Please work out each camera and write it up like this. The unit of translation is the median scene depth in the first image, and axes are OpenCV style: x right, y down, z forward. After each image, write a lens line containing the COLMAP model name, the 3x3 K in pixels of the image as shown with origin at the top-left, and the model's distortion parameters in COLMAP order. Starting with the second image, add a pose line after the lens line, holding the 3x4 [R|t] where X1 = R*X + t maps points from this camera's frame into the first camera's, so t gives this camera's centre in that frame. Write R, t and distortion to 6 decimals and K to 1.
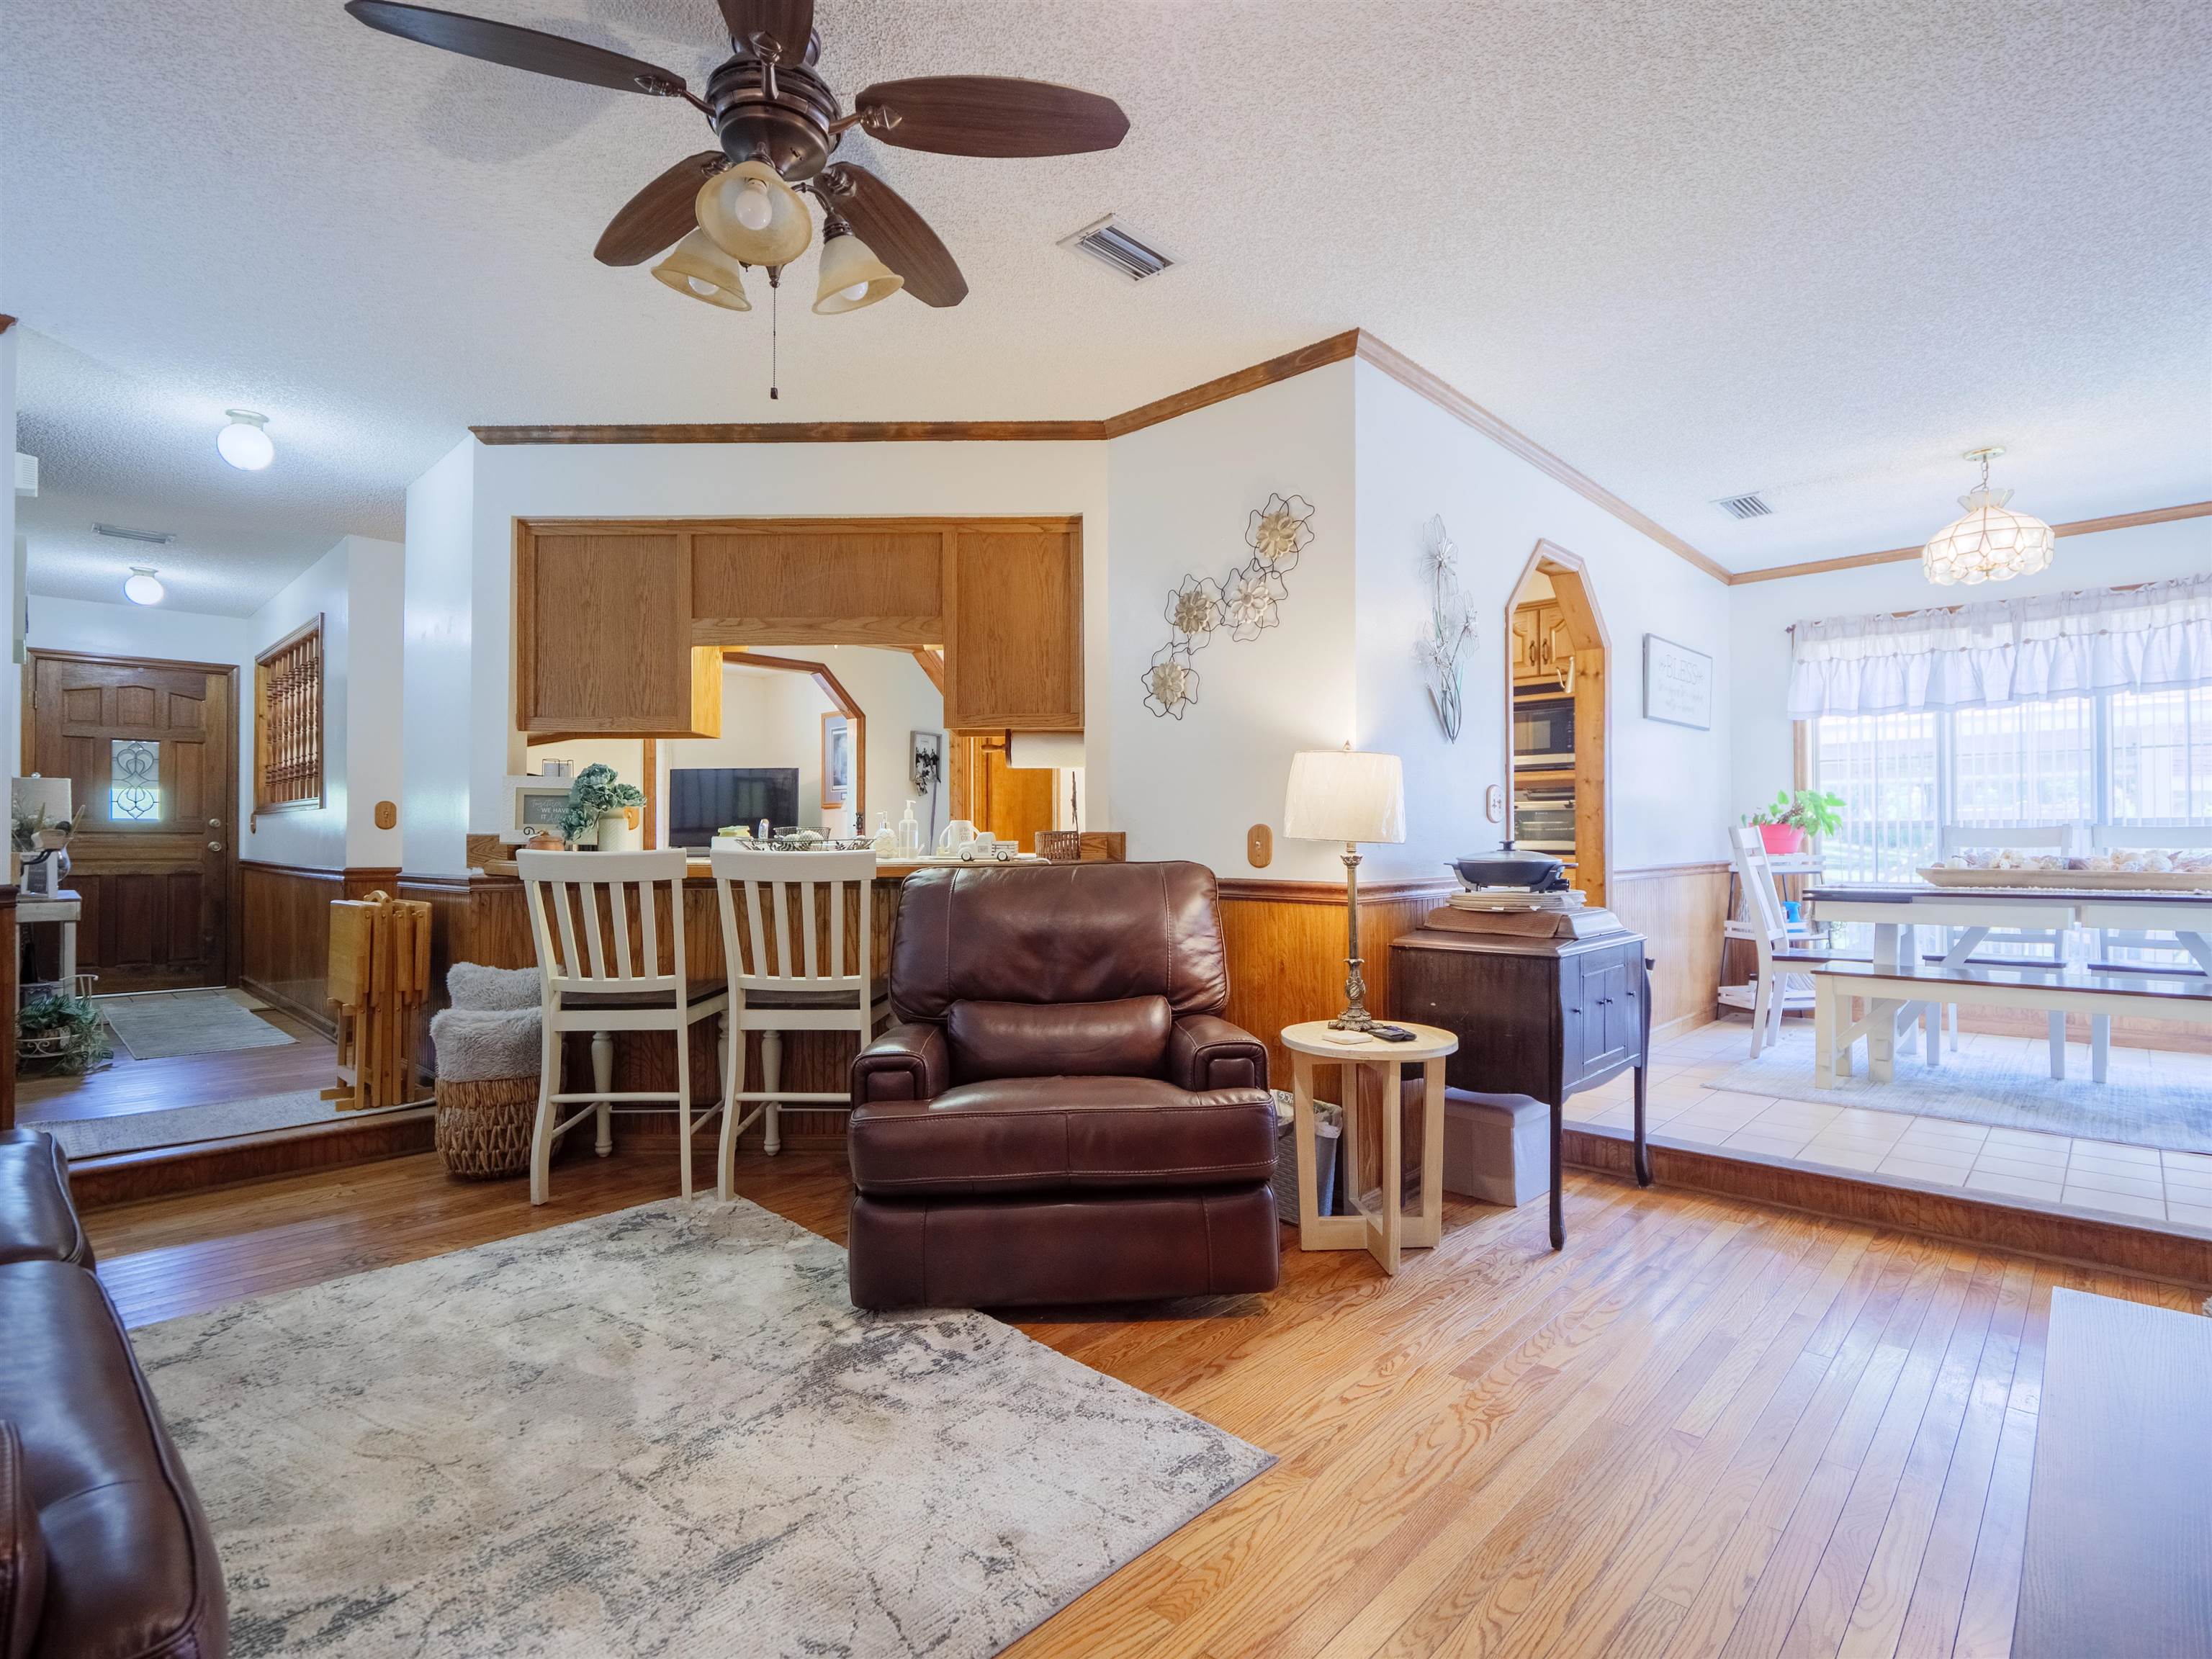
lens RADIAL K [[1097.6, 0, 1097.9], [0, 1097.6, 816.3], [0, 0, 1]] dist [-0.004161, -0.001799]
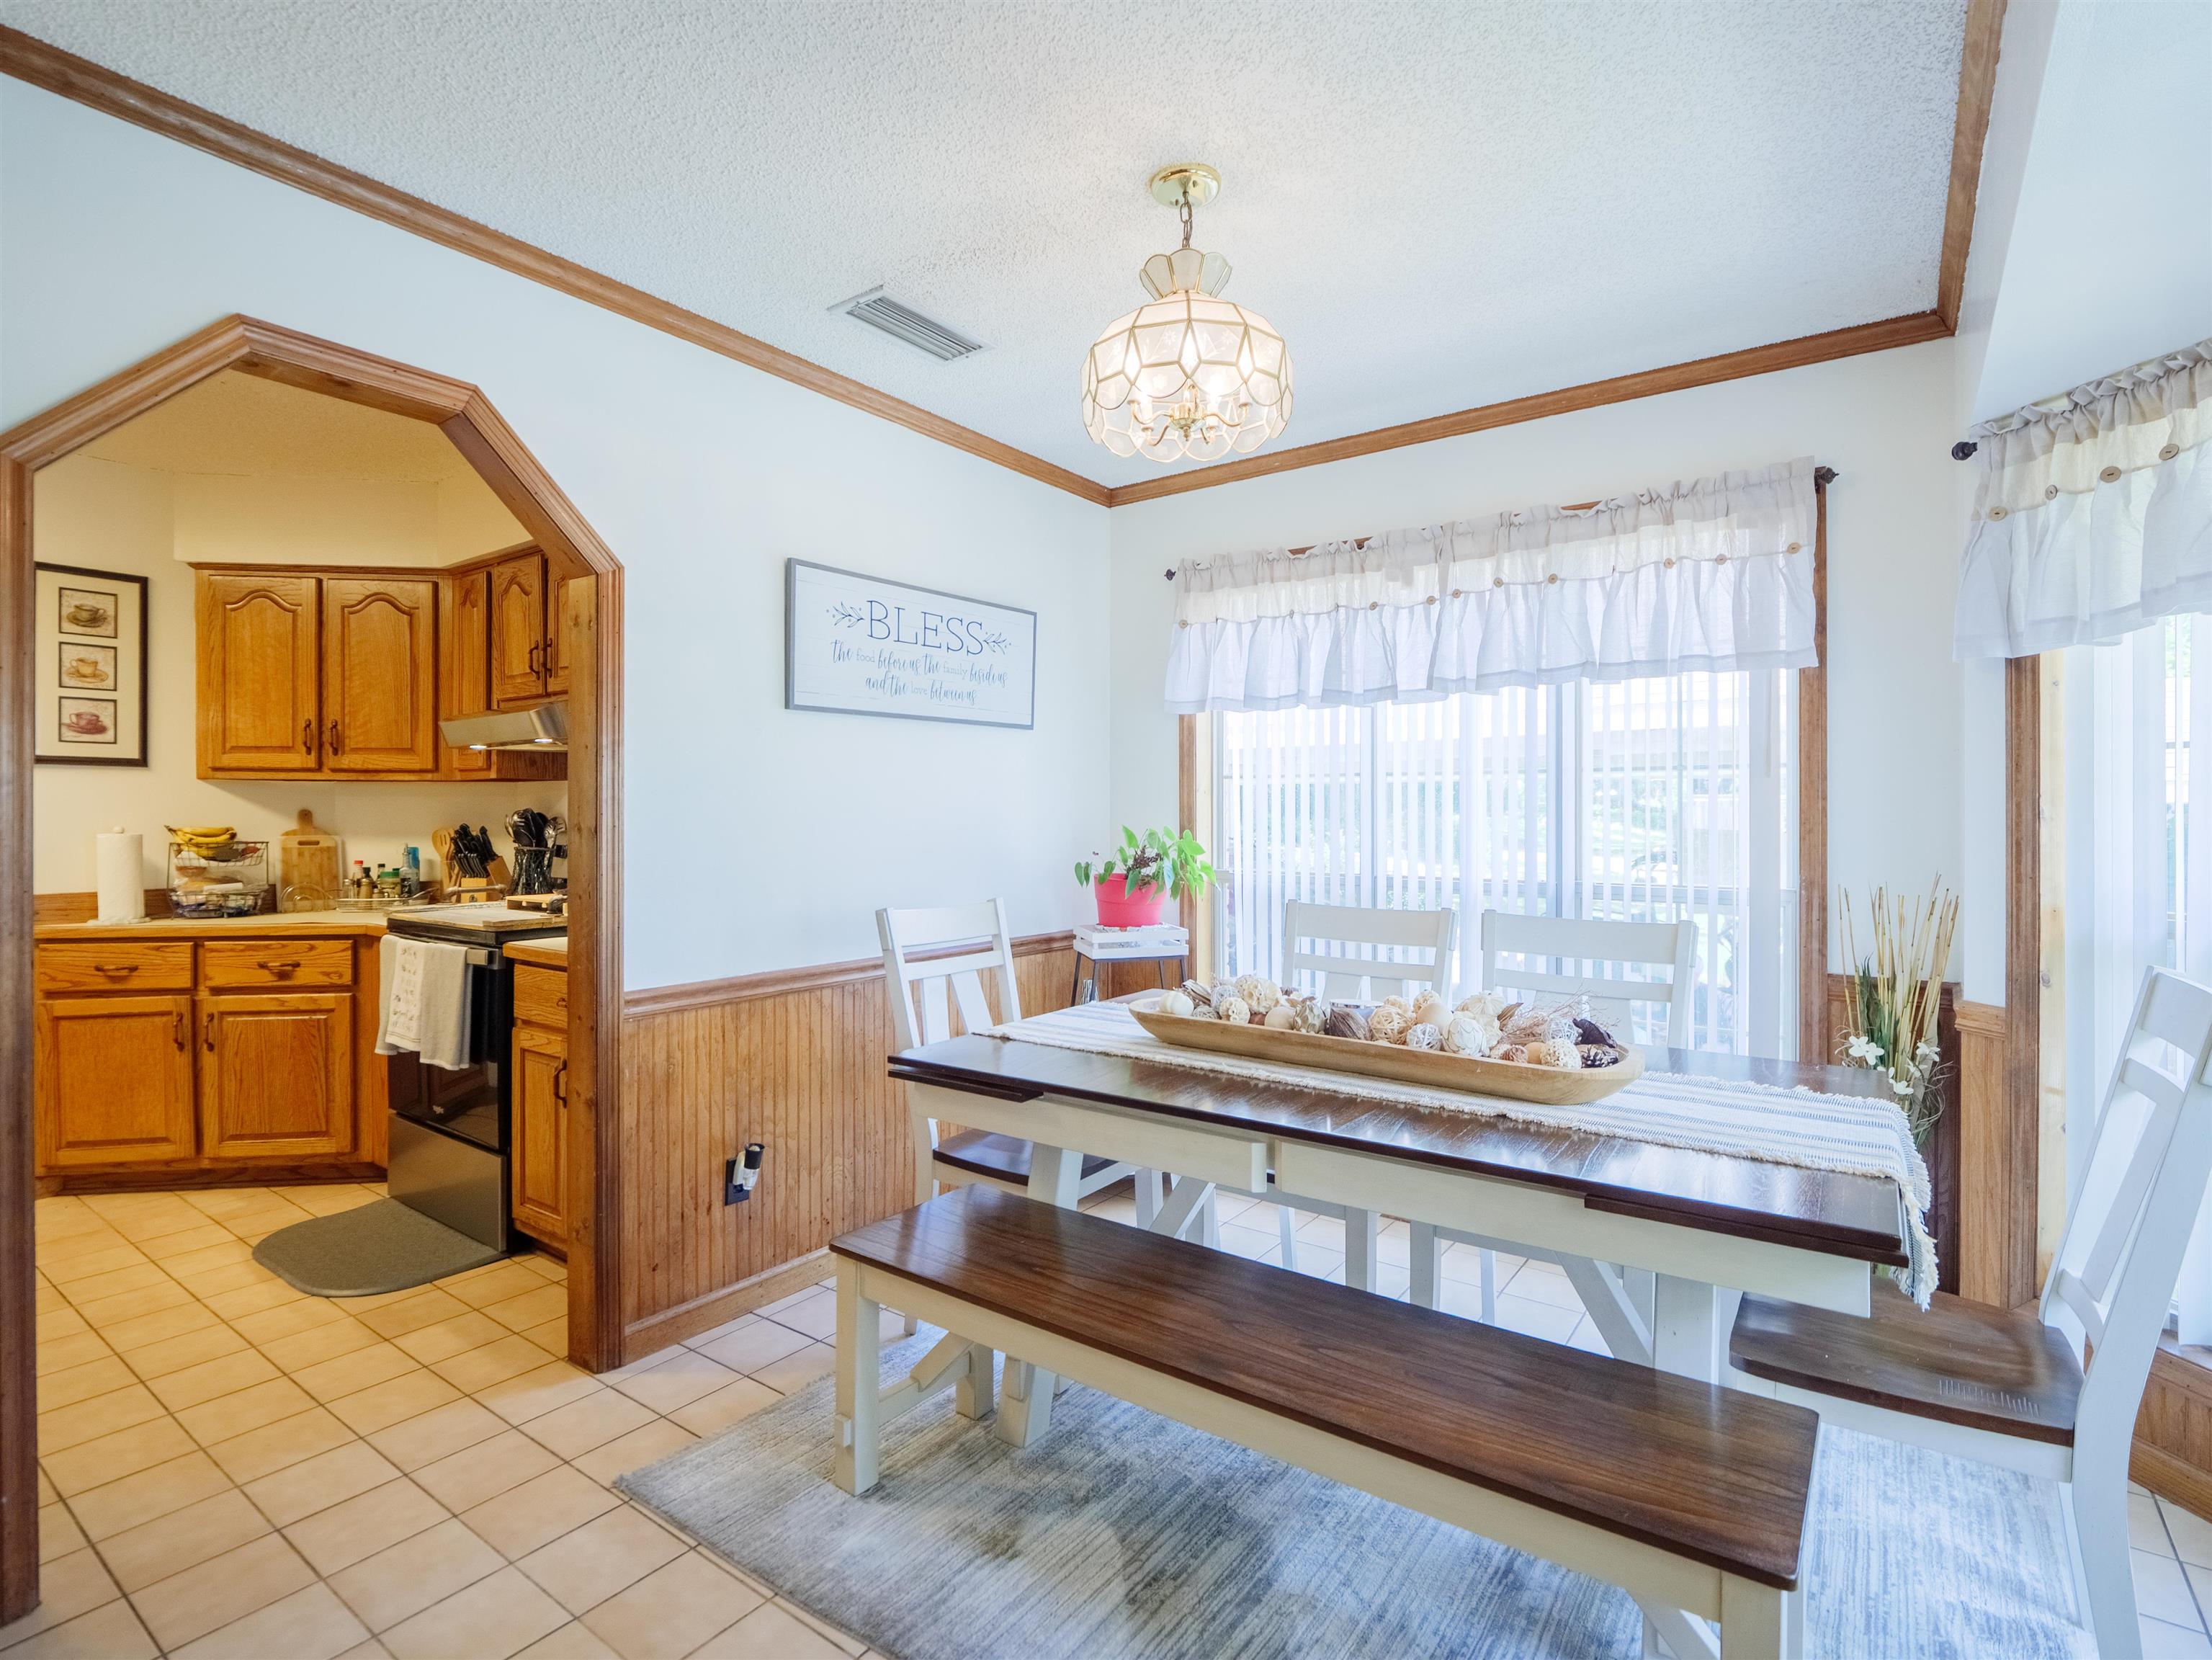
lens RADIAL K [[1097.7, 0, 1075.4], [0, 1097.7, 797.1], [0, 0, 1]] dist [-0.004161, -0.001799]
pose [[0.992314, 0.006847, 0.123556, 0.573184], [-0.007465, 0.999962, 0.004539, -0.047683], [-0.123520, -0.005427, 0.992327, 0.420503]]
